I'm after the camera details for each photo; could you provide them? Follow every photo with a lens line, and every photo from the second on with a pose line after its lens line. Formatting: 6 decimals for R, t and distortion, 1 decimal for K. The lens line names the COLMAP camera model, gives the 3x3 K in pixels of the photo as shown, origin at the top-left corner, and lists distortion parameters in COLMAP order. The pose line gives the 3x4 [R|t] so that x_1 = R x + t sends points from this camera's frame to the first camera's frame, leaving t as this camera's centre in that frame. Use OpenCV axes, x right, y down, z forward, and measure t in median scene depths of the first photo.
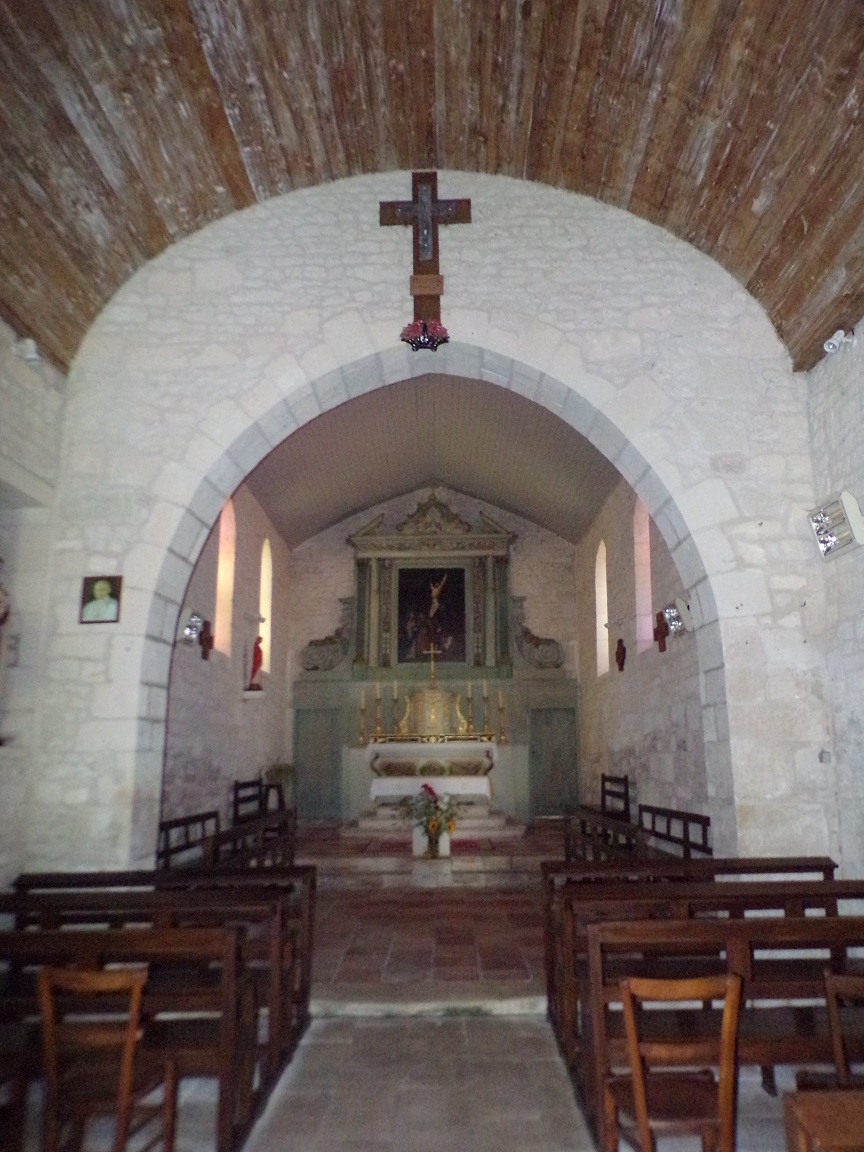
lens RADIAL K [[797.4, 0, 435.0], [0, 797.4, 572.0], [0, 0, 1]] dist [-0.030213, 0.003684]
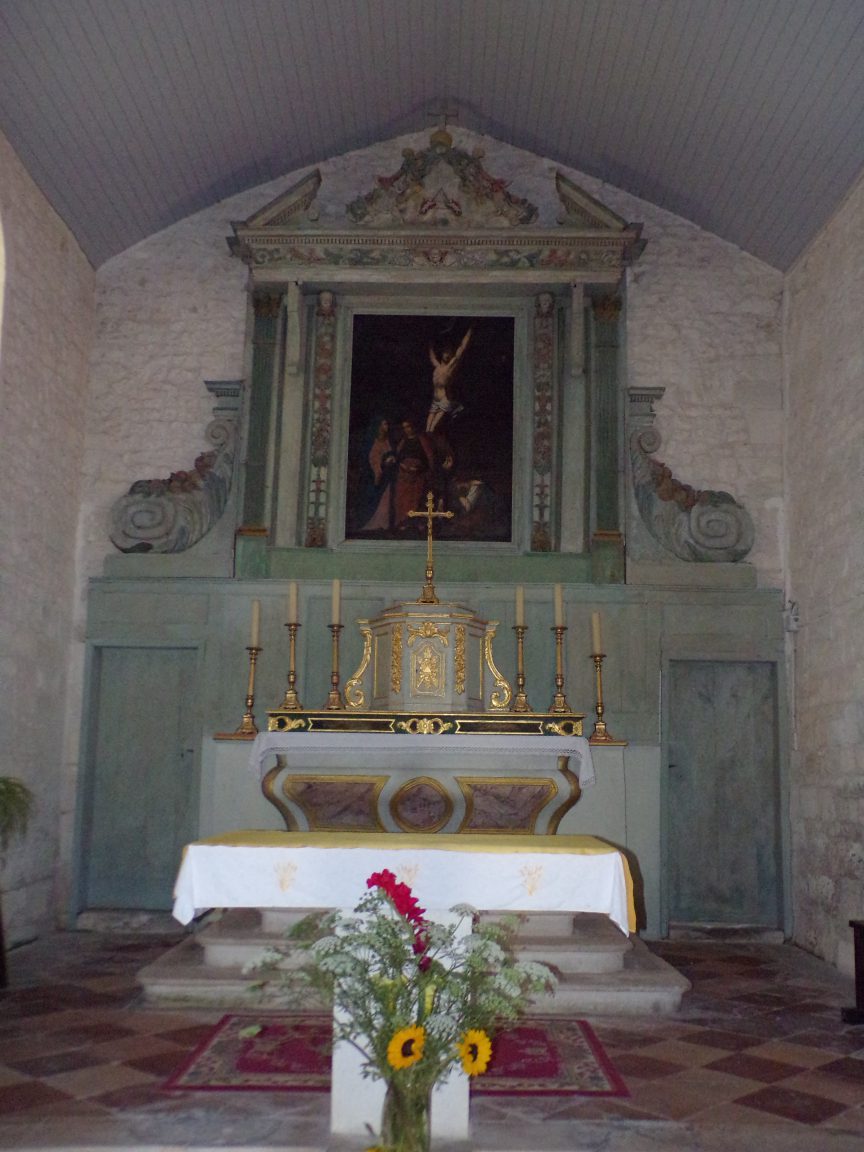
lens RADIAL K [[1207.6, 0, 436.0], [0, 1207.6, 580.1], [0, 0, 1]] dist [-0.000315, 0.000000]
pose [[0.999631, 0.027013, -0.002916, 0.002133], [-0.026719, 0.996829, 0.074955, 0.086433], [0.004932, -0.074849, 0.997183, 0.377750]]
